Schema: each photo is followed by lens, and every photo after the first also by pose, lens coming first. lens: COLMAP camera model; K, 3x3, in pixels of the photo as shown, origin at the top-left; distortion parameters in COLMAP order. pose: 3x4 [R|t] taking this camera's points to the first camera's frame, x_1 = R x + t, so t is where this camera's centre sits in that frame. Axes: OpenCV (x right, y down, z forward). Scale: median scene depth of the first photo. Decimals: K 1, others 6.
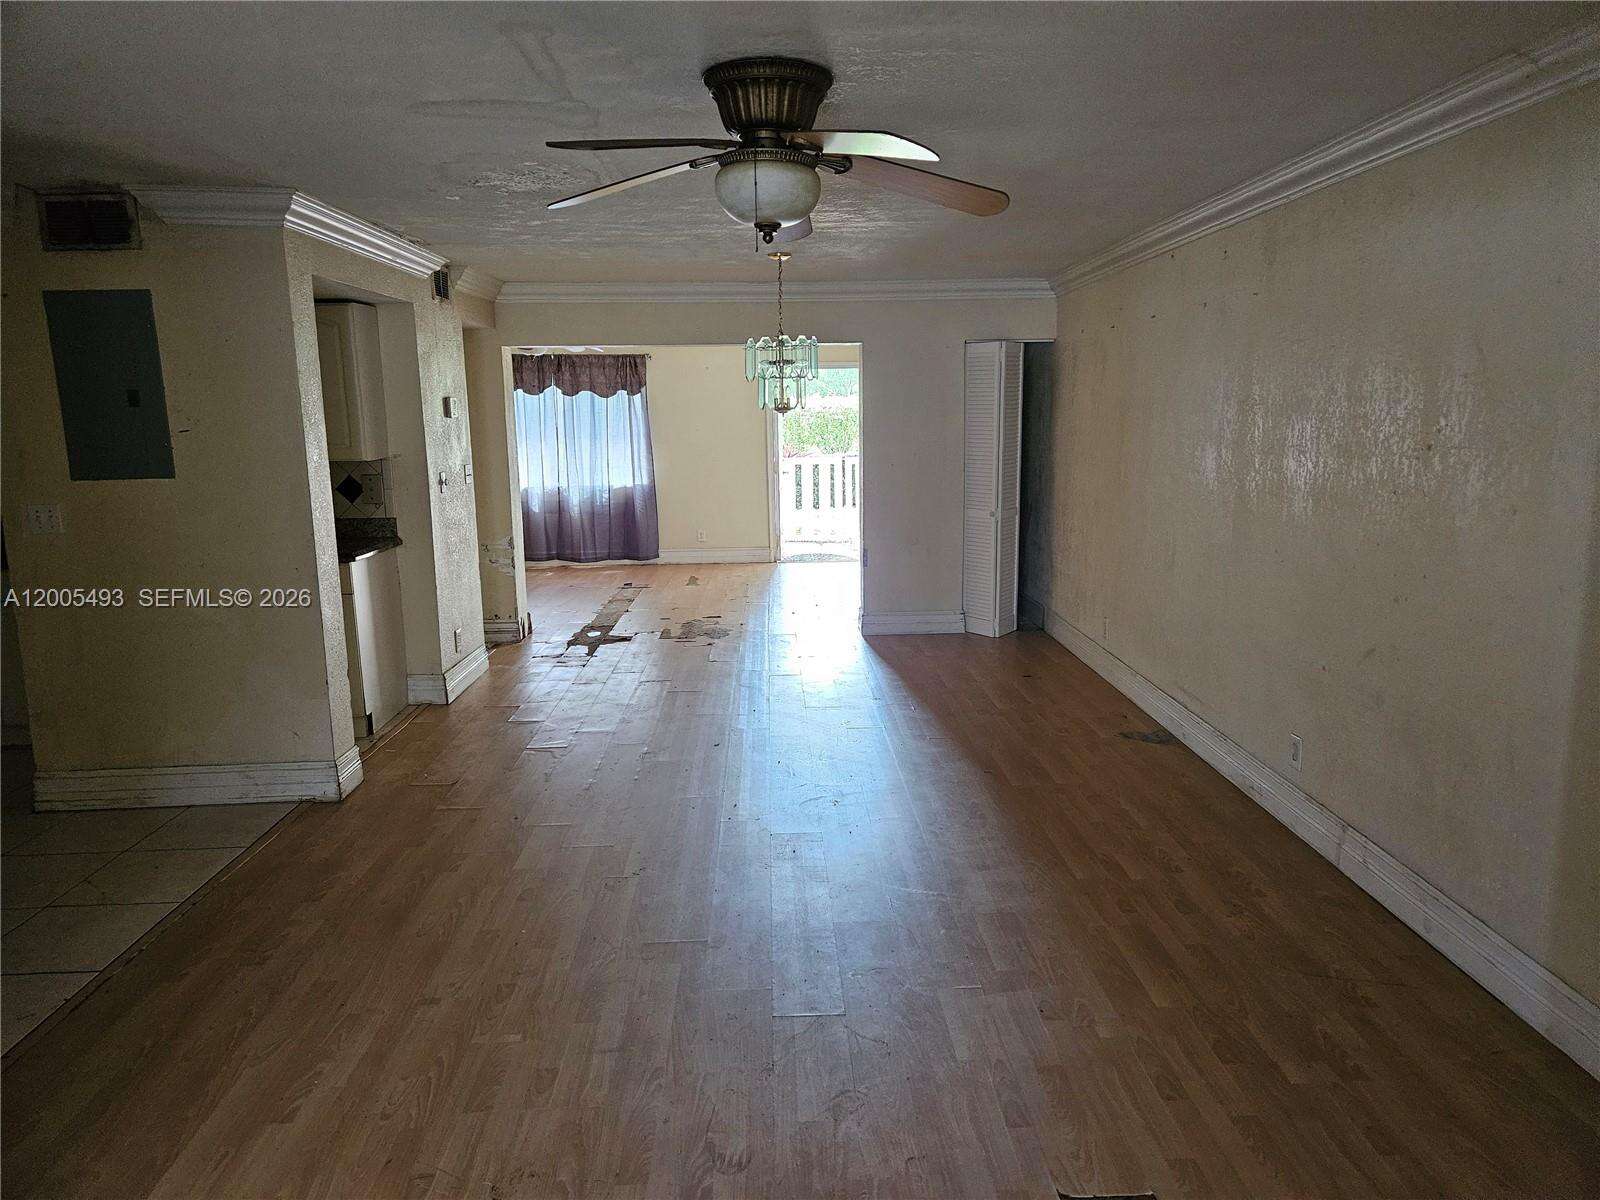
lens RADIAL K [[1072.6, 0, 800.0], [0, 1072.6, 600.0], [0, 0, 1]] dist [0.048201, -0.000493]
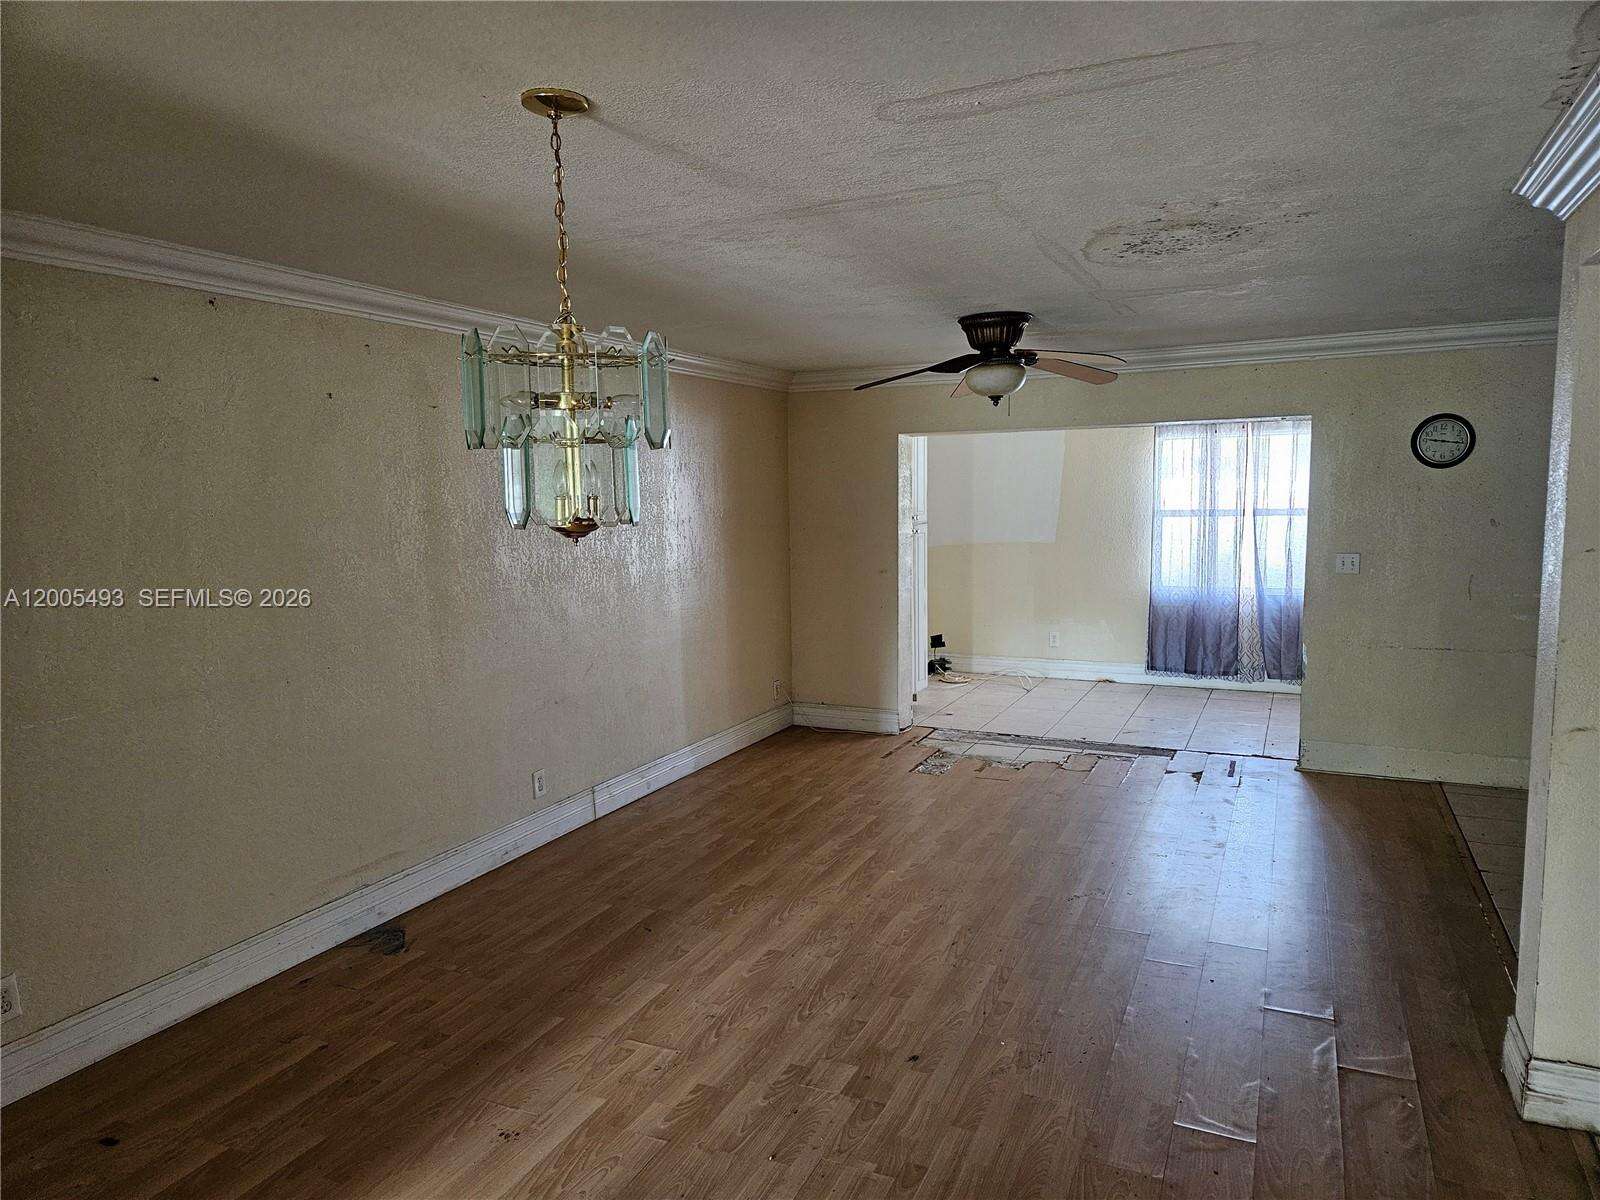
lens RADIAL K [[1072.6, 0, 800.0], [0, 1072.6, 600.0], [0, 0, 1]] dist [0.048201, -0.000493]
pose [[-0.895823, -0.016758, 0.444096, -0.422439], [0.108715, 0.960664, 0.255549, -0.405062], [-0.430909, 0.277206, -0.858763, 2.171727]]
